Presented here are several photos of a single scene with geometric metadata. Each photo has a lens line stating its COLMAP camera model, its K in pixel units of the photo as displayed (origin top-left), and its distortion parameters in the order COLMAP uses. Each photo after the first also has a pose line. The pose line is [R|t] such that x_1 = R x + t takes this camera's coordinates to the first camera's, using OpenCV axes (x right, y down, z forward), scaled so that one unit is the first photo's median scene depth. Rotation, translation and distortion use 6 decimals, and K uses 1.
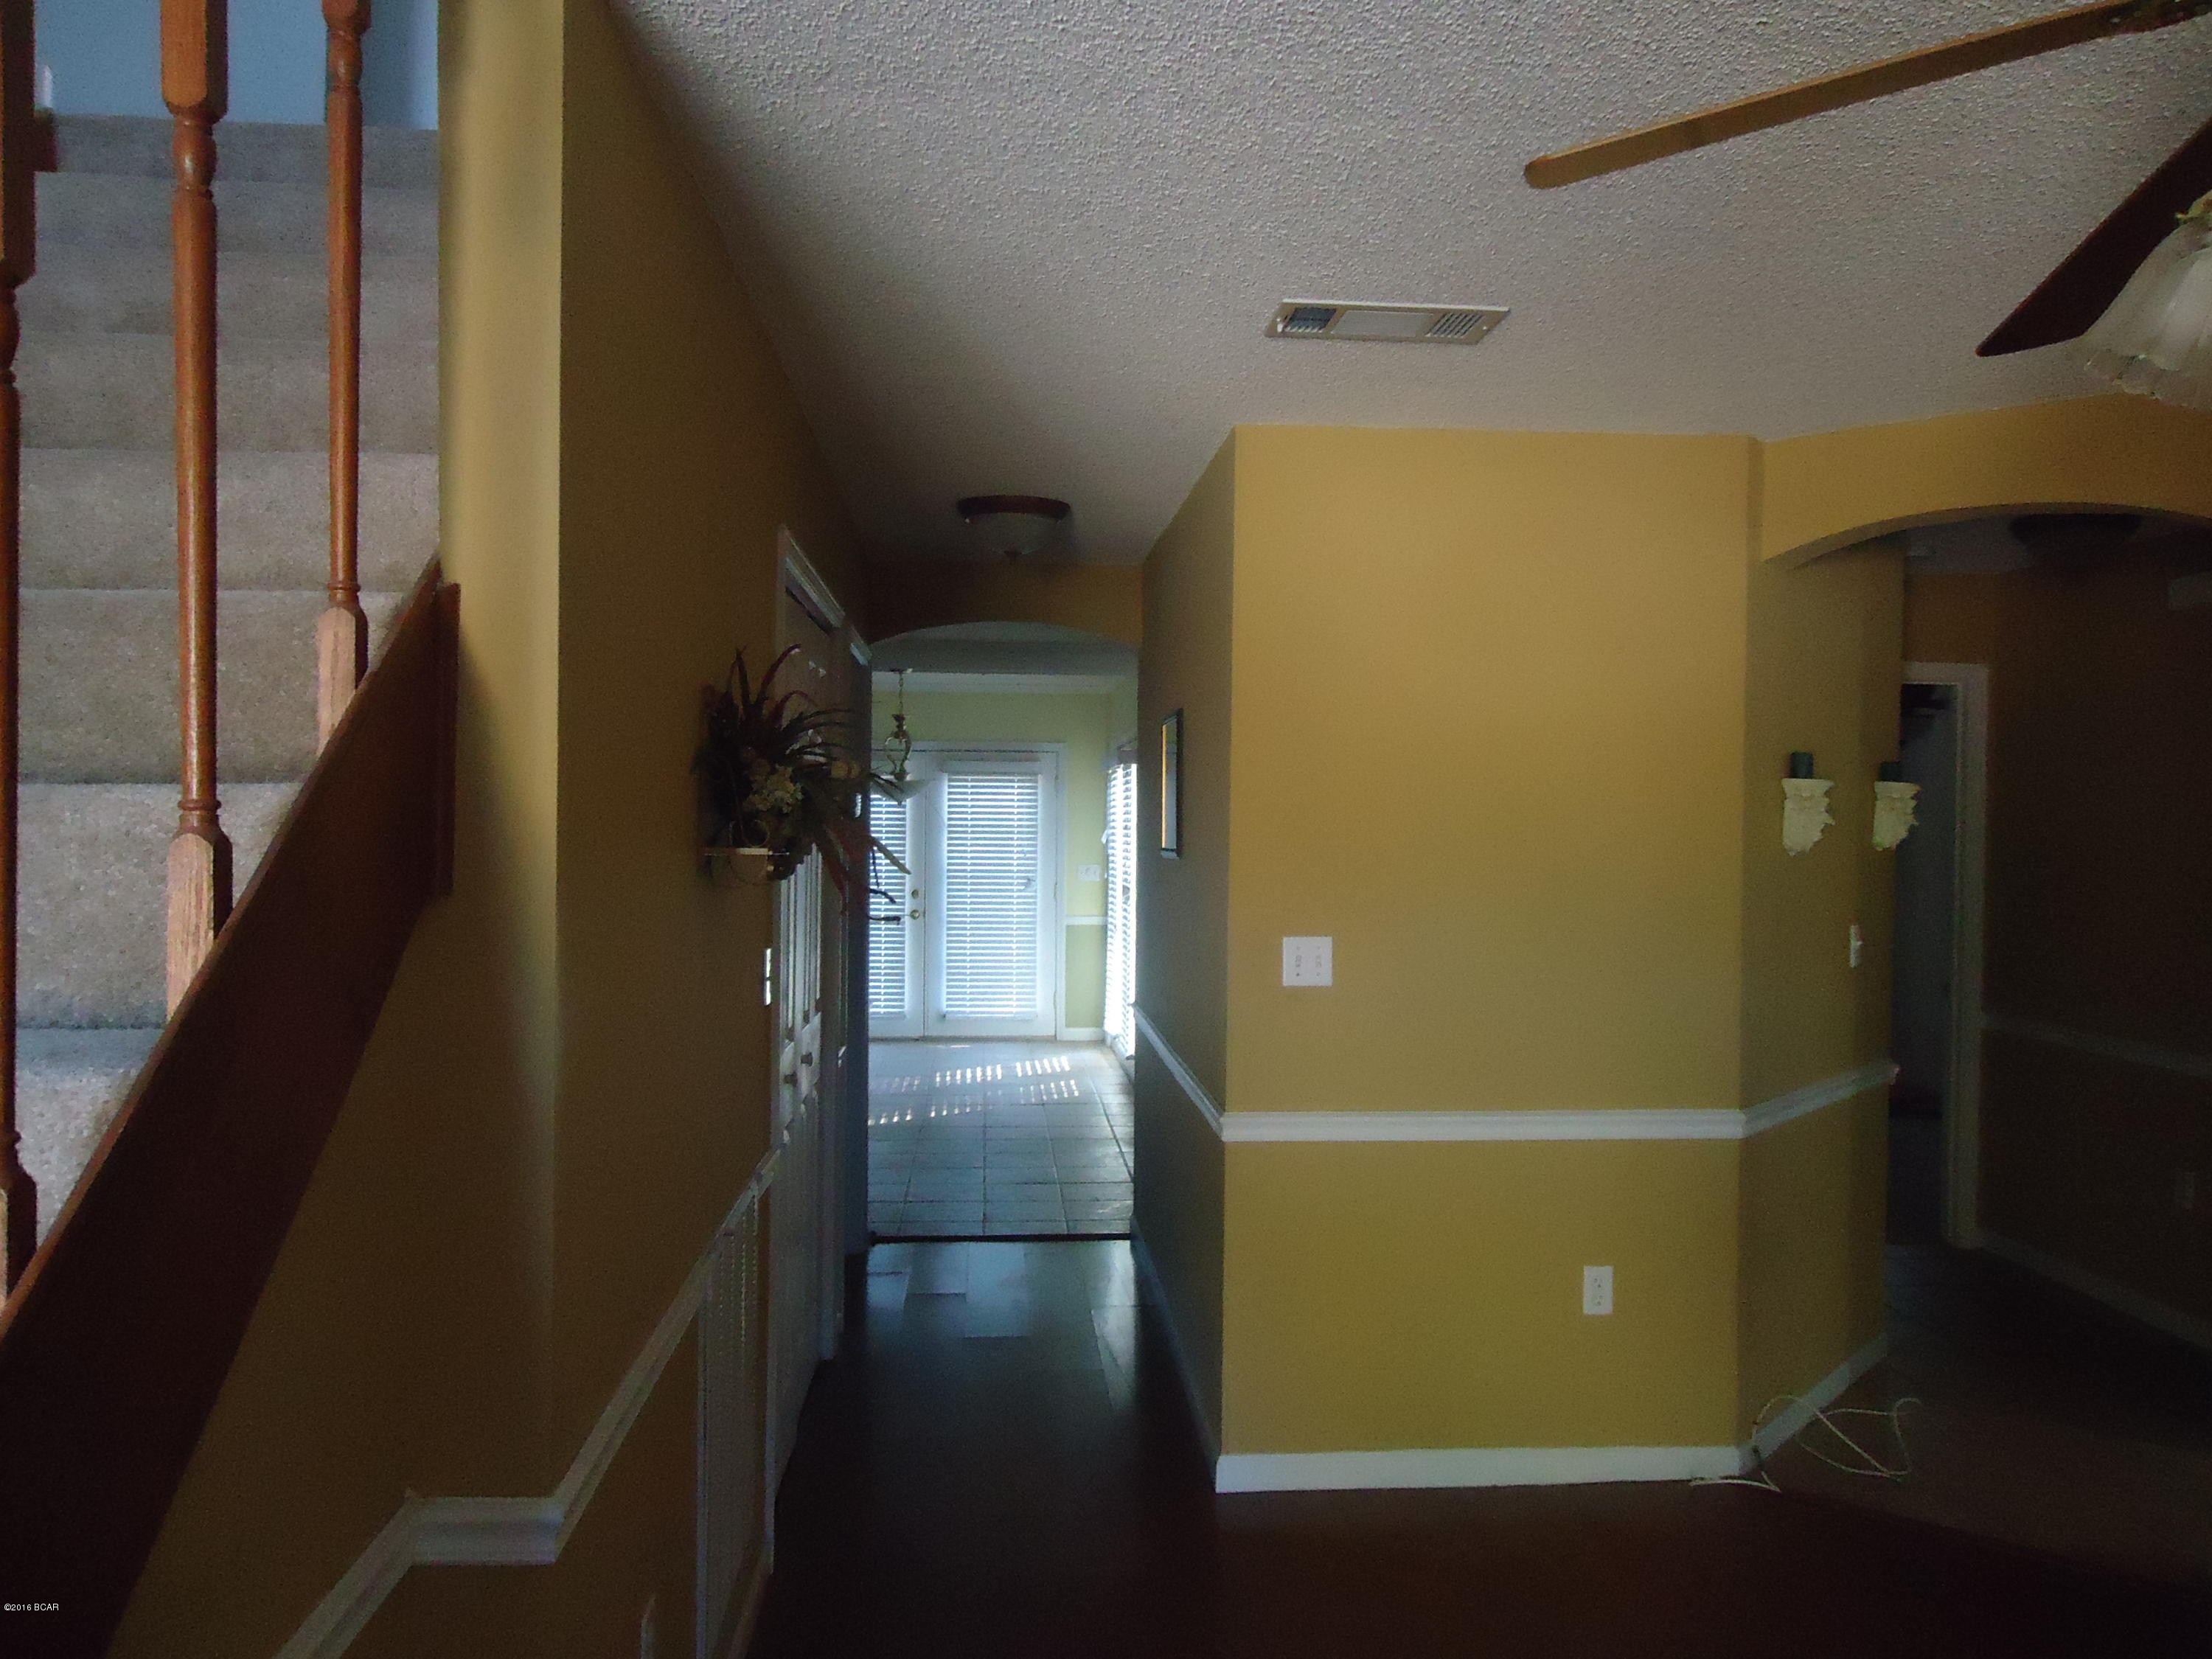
lens RADIAL K [[1652.5, 0, 1099.7], [0, 1652.5, 832.3], [0, 0, 1]] dist [0.013194, 0.001531]
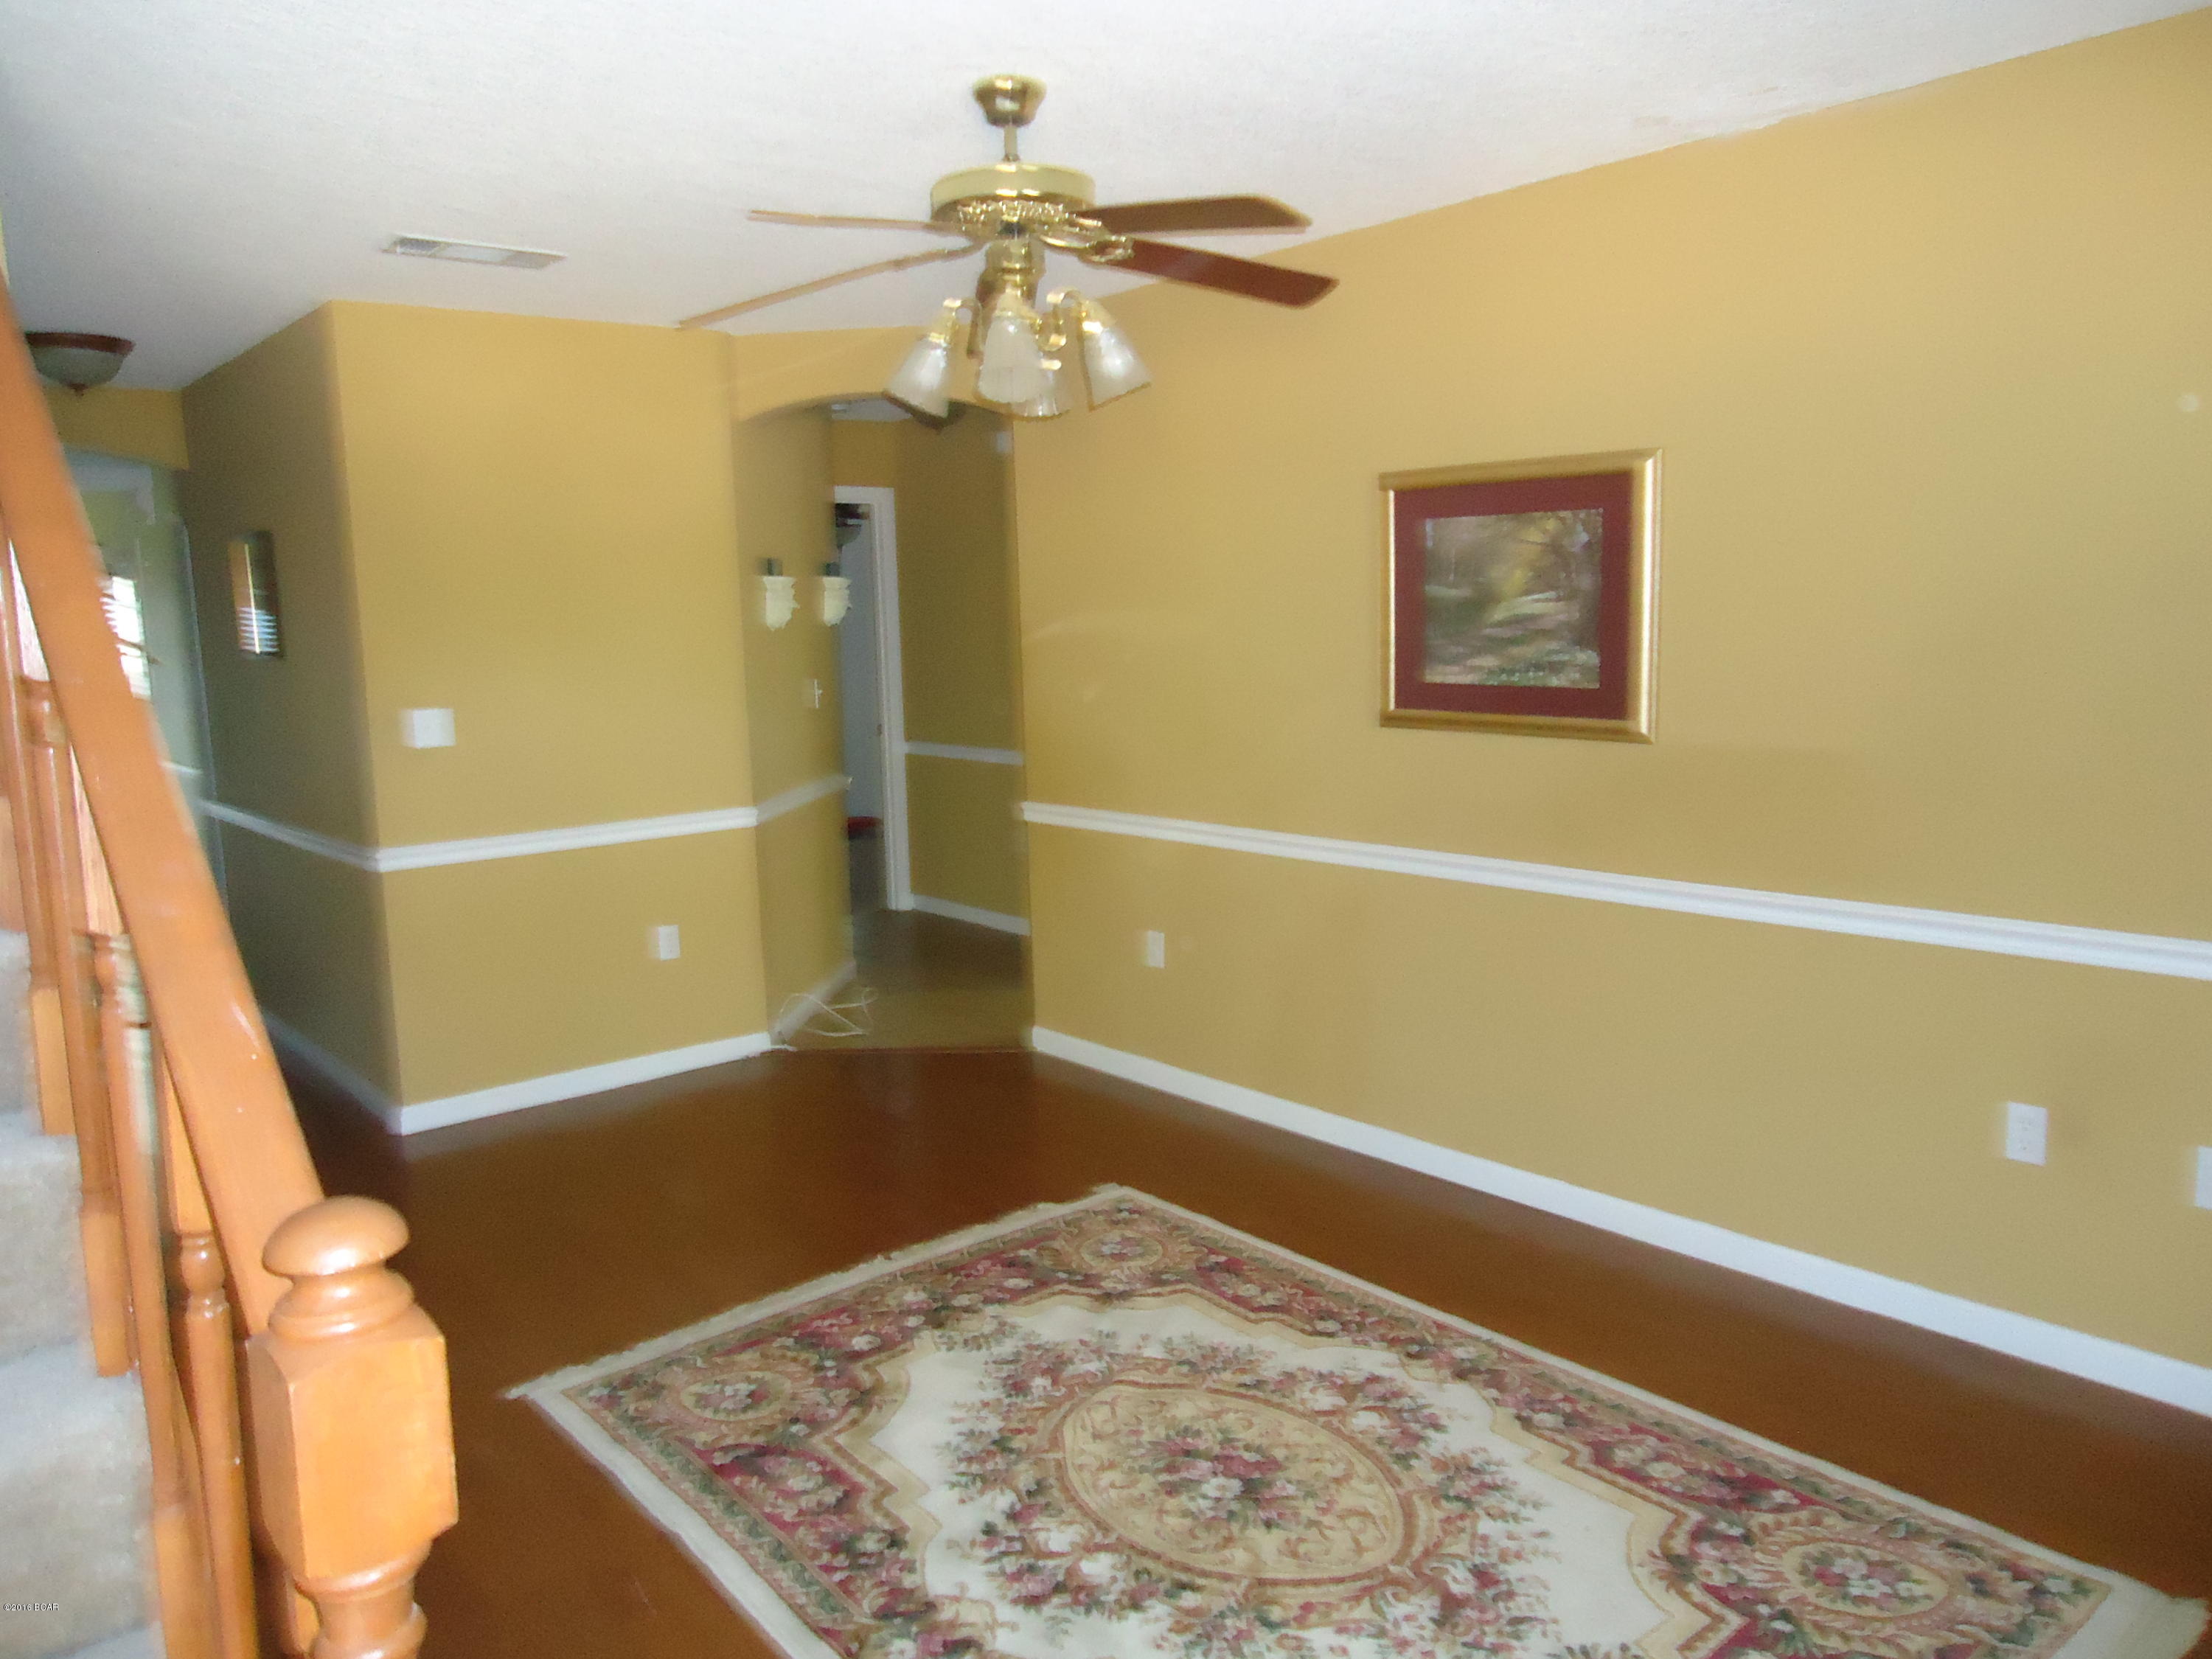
lens RADIAL K [[1652.5, 0, 1106.2], [0, 1652.5, 830.5], [0, 0, 1]] dist [0.013194, 0.001531]
pose [[0.822137, -0.114085, 0.557741, -0.152902], [0.048410, 0.990176, 0.131180, 0.010923], [-0.567227, -0.080848, 0.819583, -0.331090]]
